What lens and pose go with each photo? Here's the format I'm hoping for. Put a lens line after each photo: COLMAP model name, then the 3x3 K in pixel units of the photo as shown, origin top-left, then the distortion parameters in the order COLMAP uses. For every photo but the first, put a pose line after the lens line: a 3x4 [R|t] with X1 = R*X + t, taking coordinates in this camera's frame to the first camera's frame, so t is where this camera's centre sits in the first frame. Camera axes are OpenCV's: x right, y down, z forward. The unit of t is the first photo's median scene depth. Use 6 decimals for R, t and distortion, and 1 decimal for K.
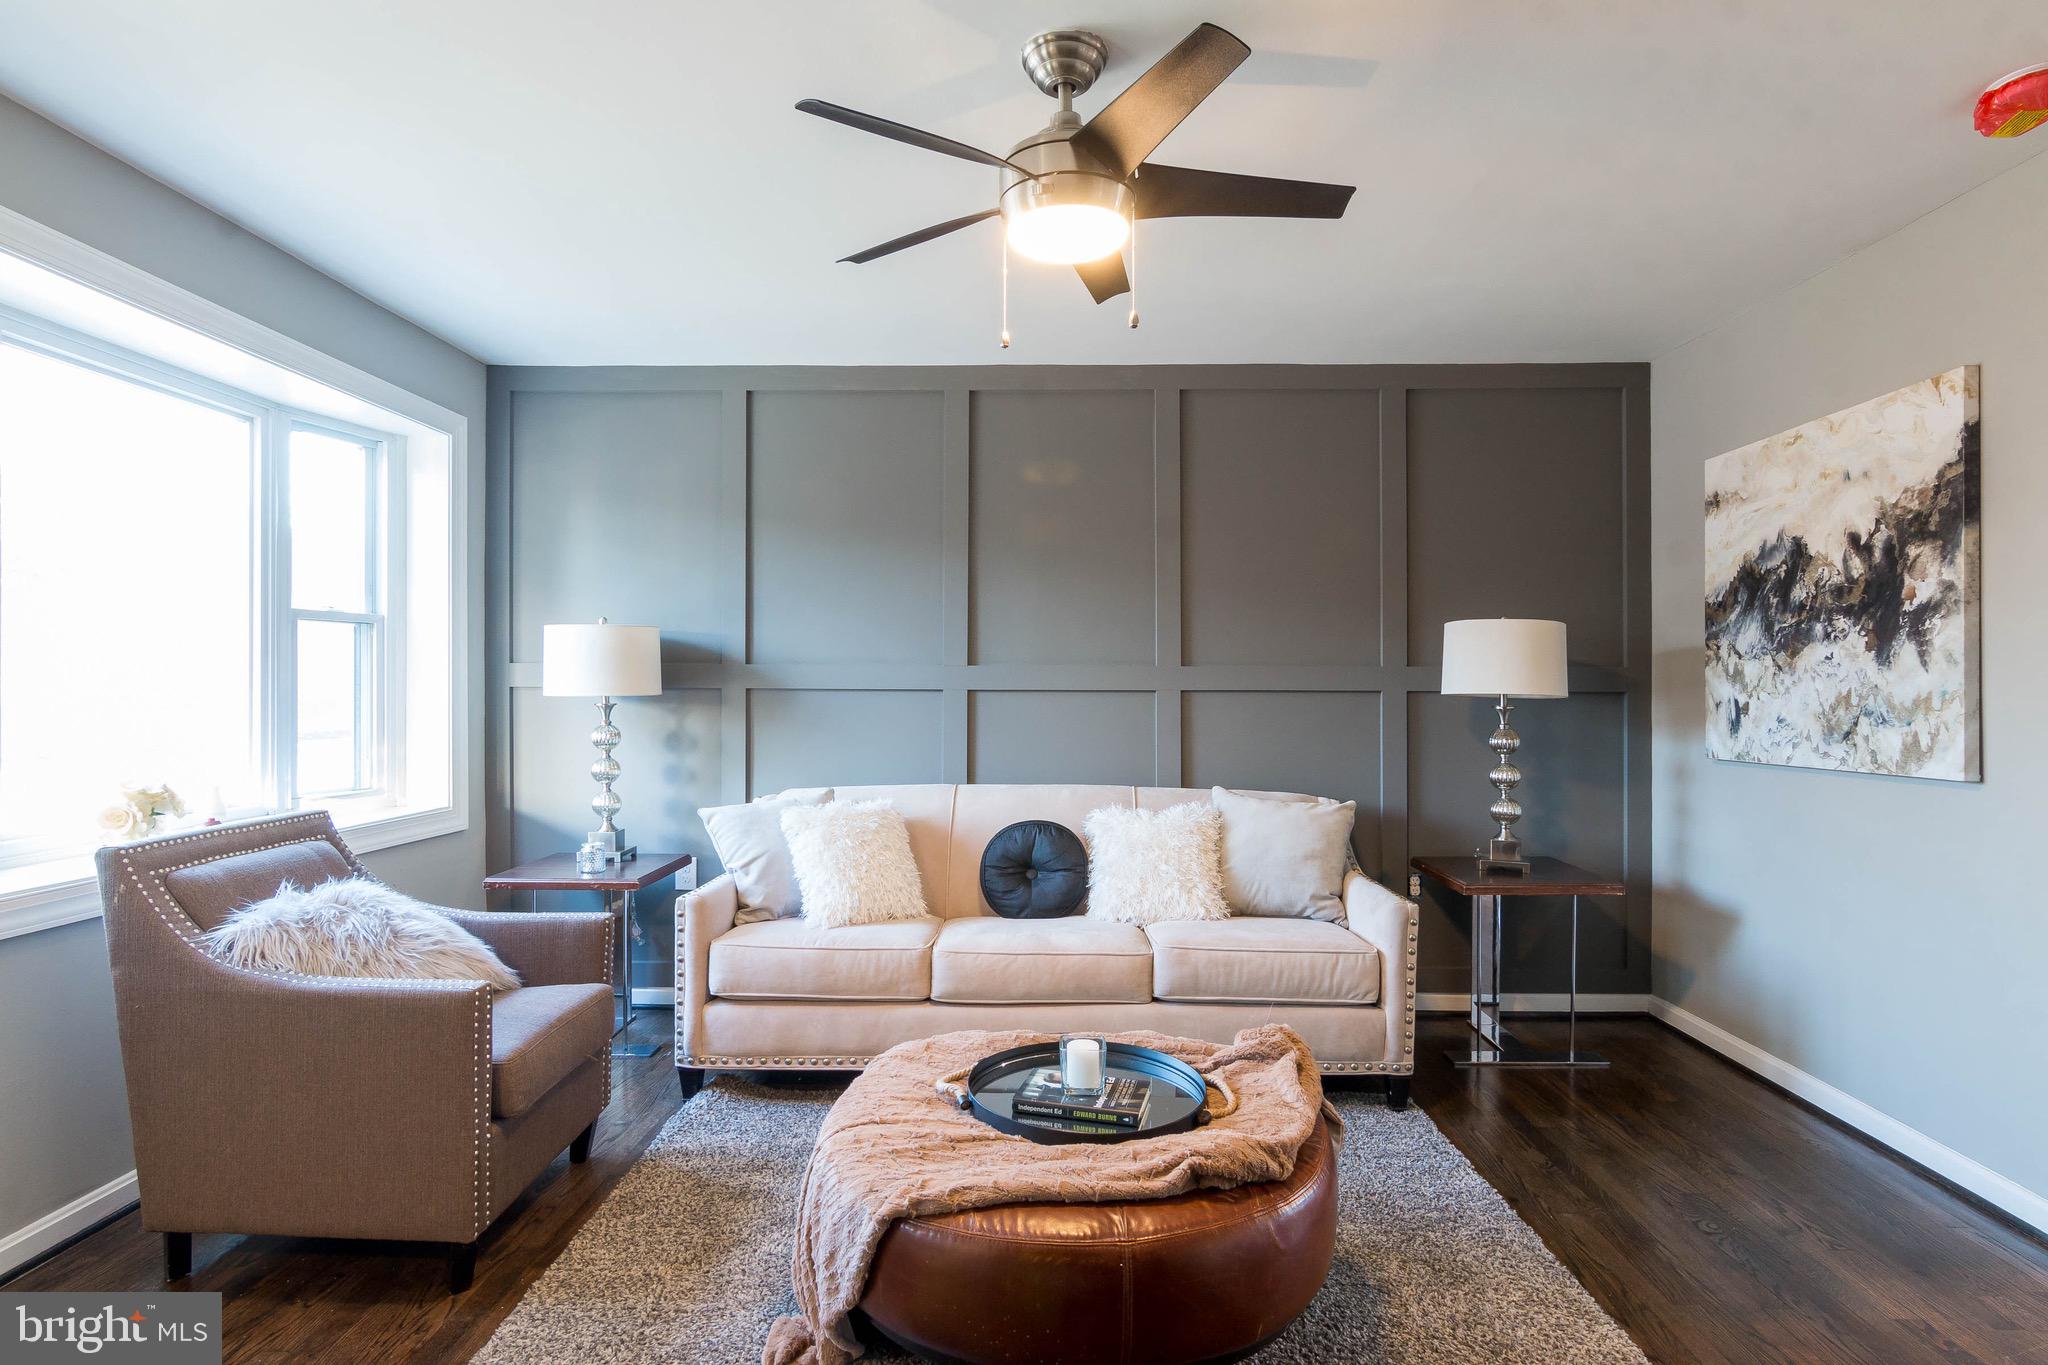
lens RADIAL K [[1052.8, 0, 1029.7], [0, 1052.8, 691.9], [0, 0, 1]] dist [-0.005120, -0.000444]
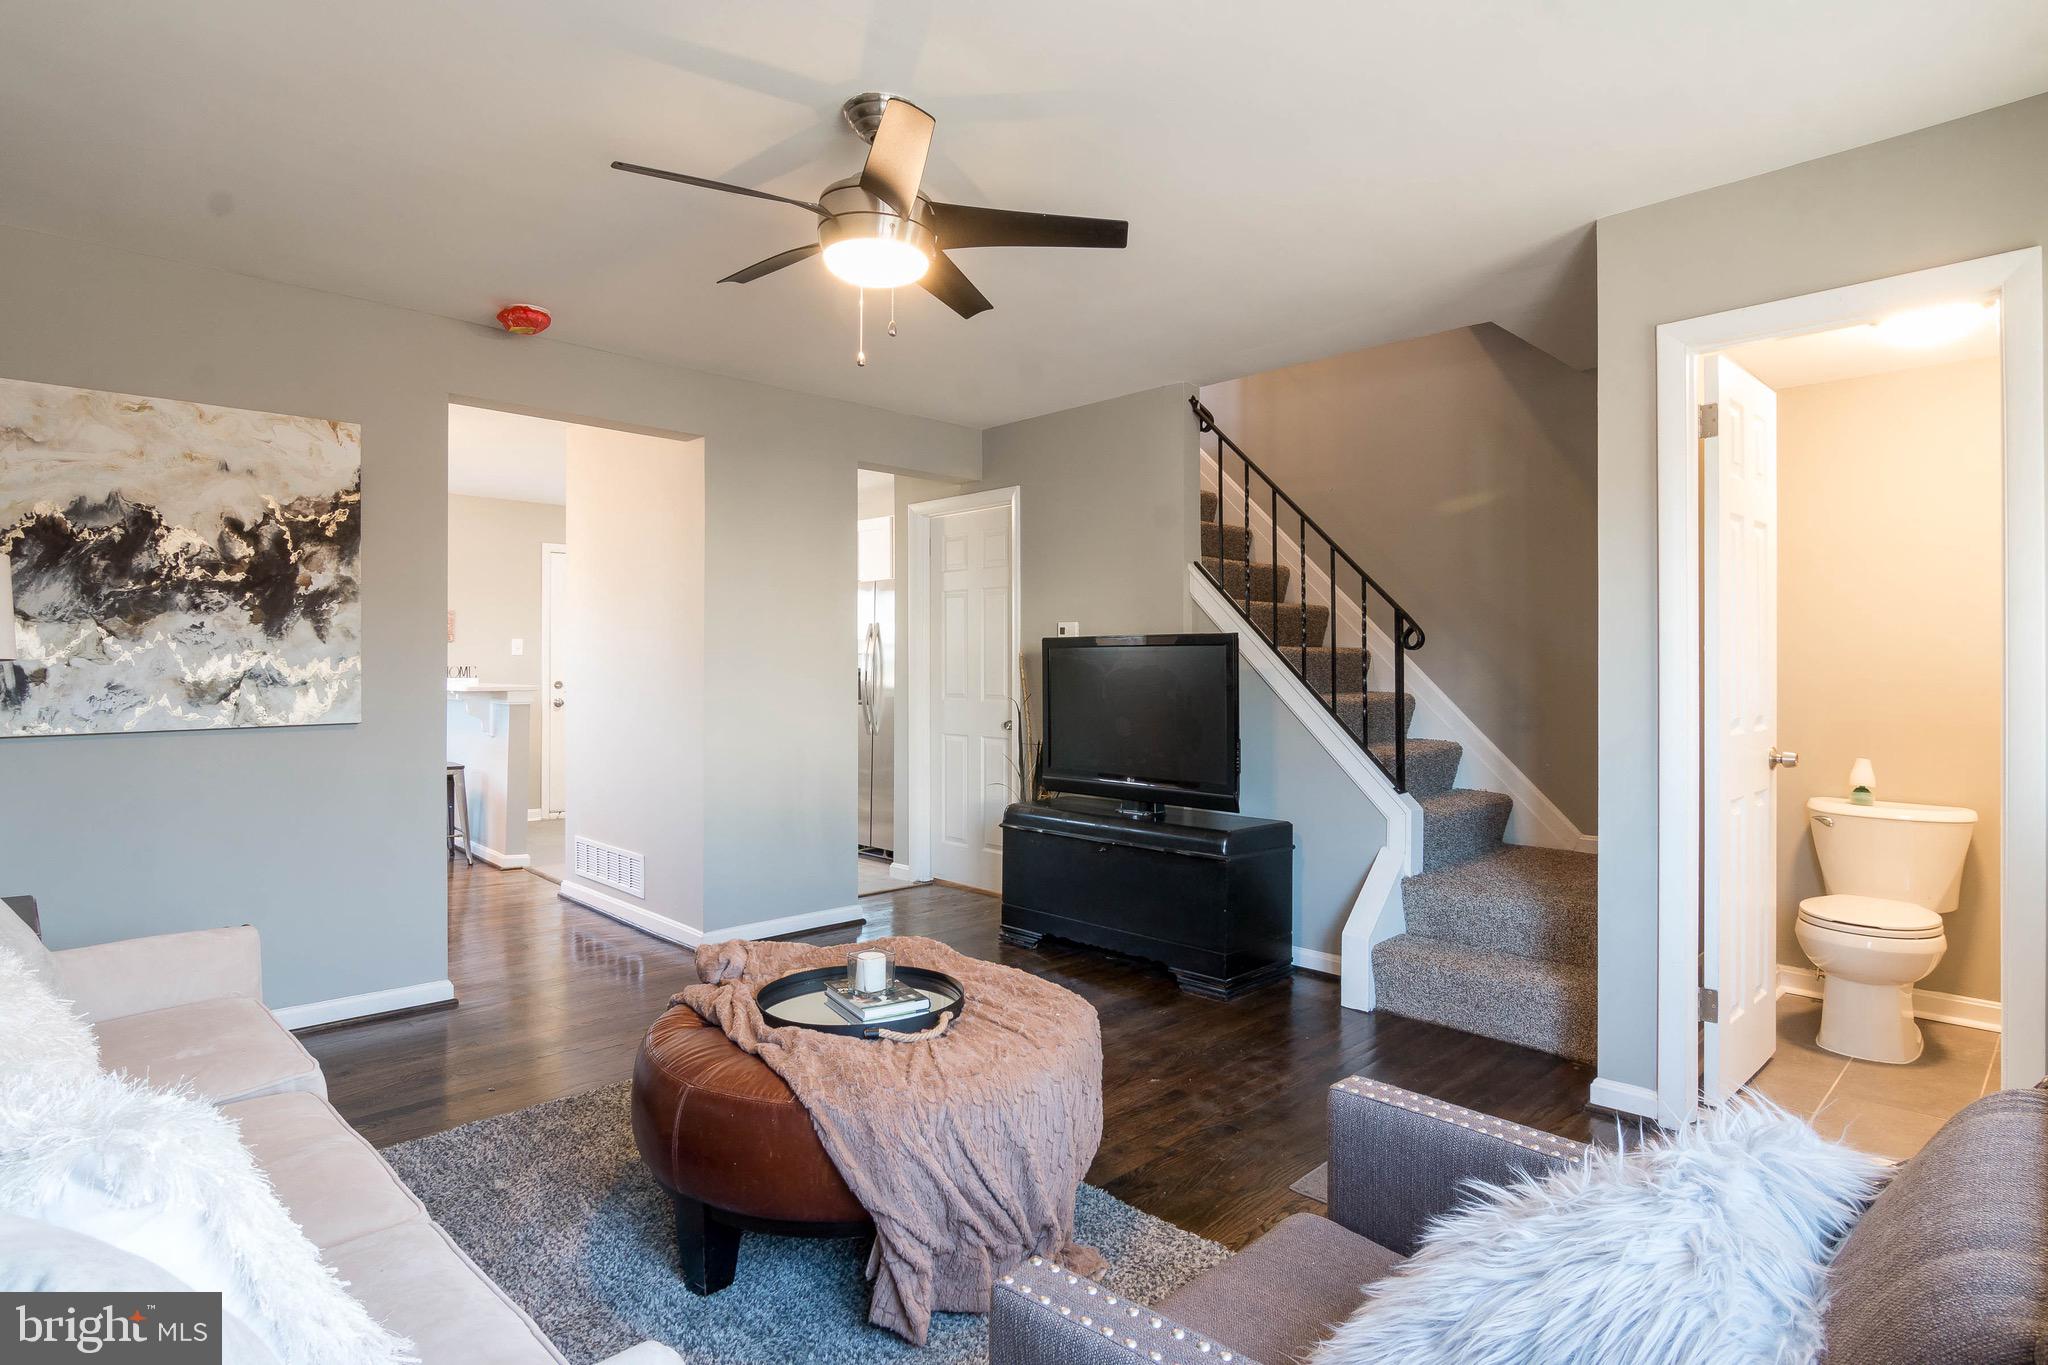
lens RADIAL K [[1070.1, 0, 1030.4], [0, 1070.1, 651.6], [0, 0, 1]] dist [0.000725, -0.000327]
pose [[-0.716813, 0.007404, 0.697226, -0.616862], [-0.000448, 0.999939, -0.011079, 0.005098], [-0.697265, -0.008253, -0.716766, 1.171531]]
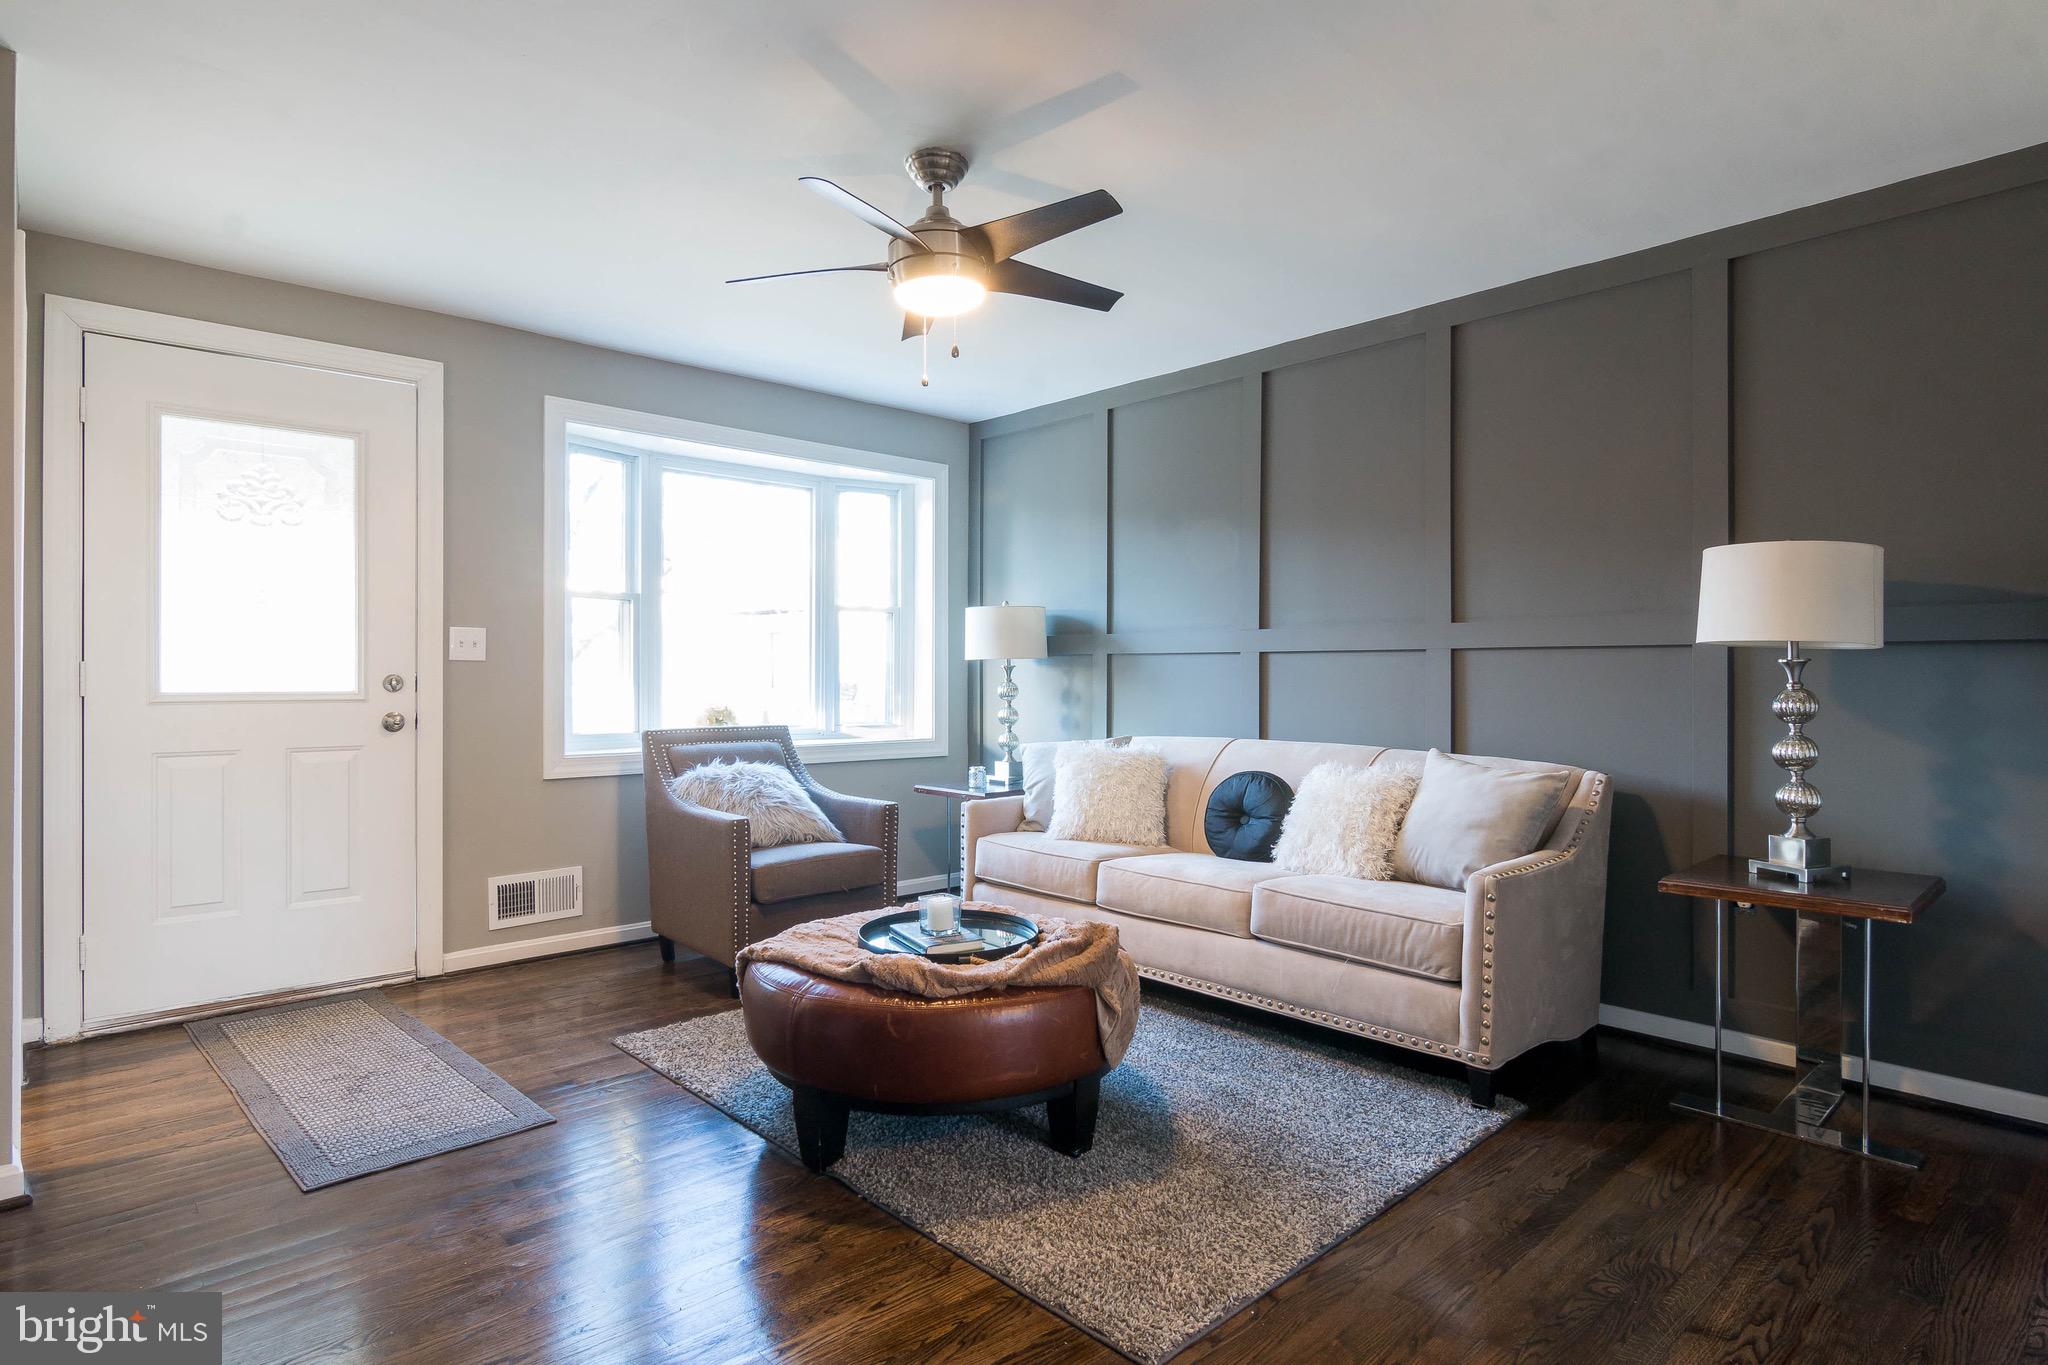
lens RADIAL K [[1078.8, 0, 1024.1], [0, 1078.8, 680.0], [0, 0, 1]] dist [-0.002739, 0.000429]
pose [[0.693855, 0.002499, -0.720111, 0.745879], [-0.004837, 0.999988, -0.001190, 0.038326], [0.720099, 0.004309, 0.693858, 0.084911]]
